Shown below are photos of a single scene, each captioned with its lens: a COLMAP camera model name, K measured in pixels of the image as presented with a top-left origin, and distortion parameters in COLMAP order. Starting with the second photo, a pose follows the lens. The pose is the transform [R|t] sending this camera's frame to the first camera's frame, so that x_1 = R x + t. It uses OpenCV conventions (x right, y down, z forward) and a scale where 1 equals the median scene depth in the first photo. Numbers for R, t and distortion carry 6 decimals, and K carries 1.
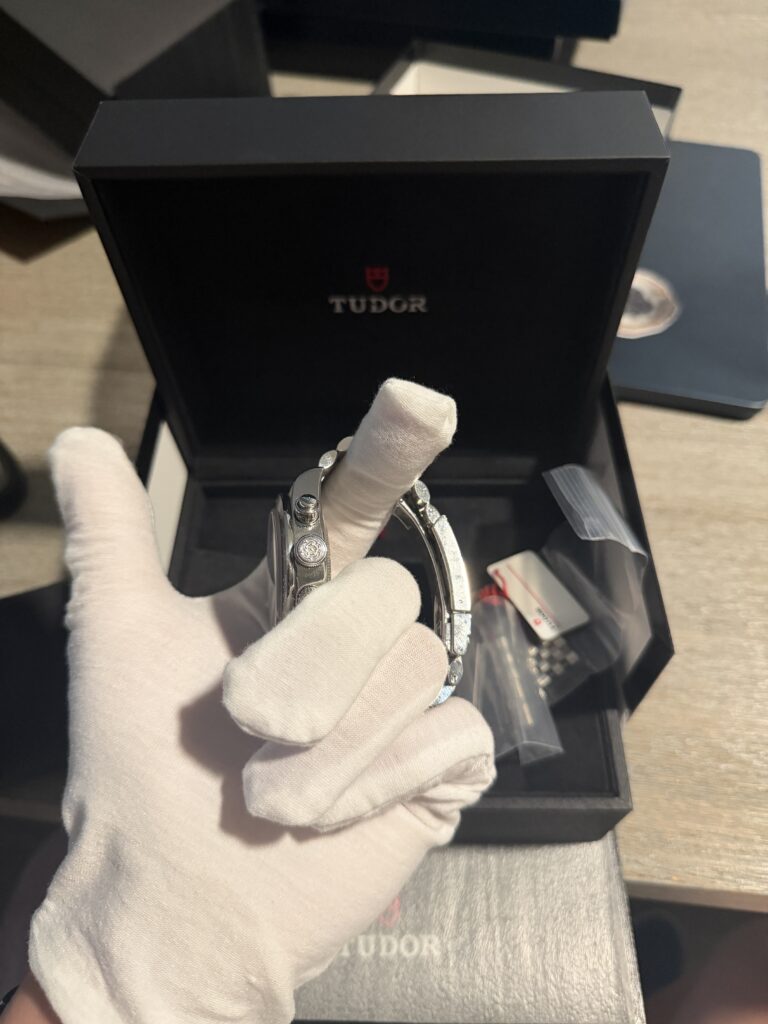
lens RADIAL K [[769.0, 0, 389.5], [0, 769.0, 512.0], [0, 0, 1]] dist [-0.052576, 0.023174]
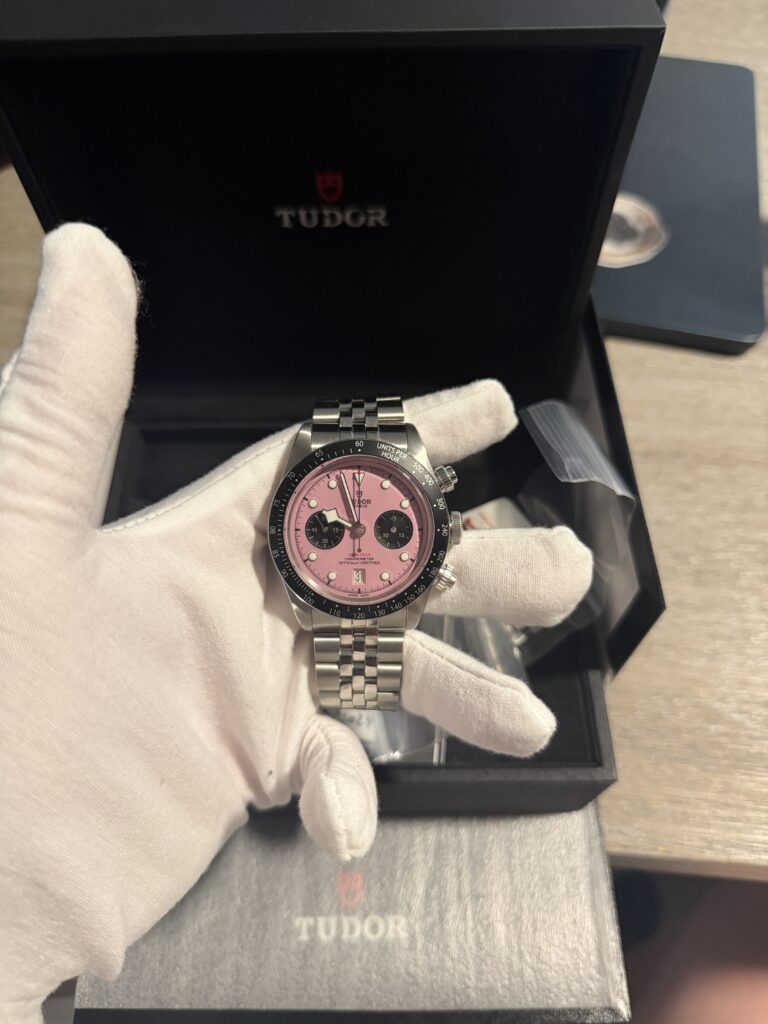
lens RADIAL K [[769.0, 0, 388.7], [0, 769.0, 515.7], [0, 0, 1]] dist [-0.052576, 0.023174]
pose [[0.999607, -0.010578, 0.025946, 0.024281], [0.008954, 0.998041, 0.061922, 0.016916], [-0.026550, -0.061665, 0.997744, 0.106779]]
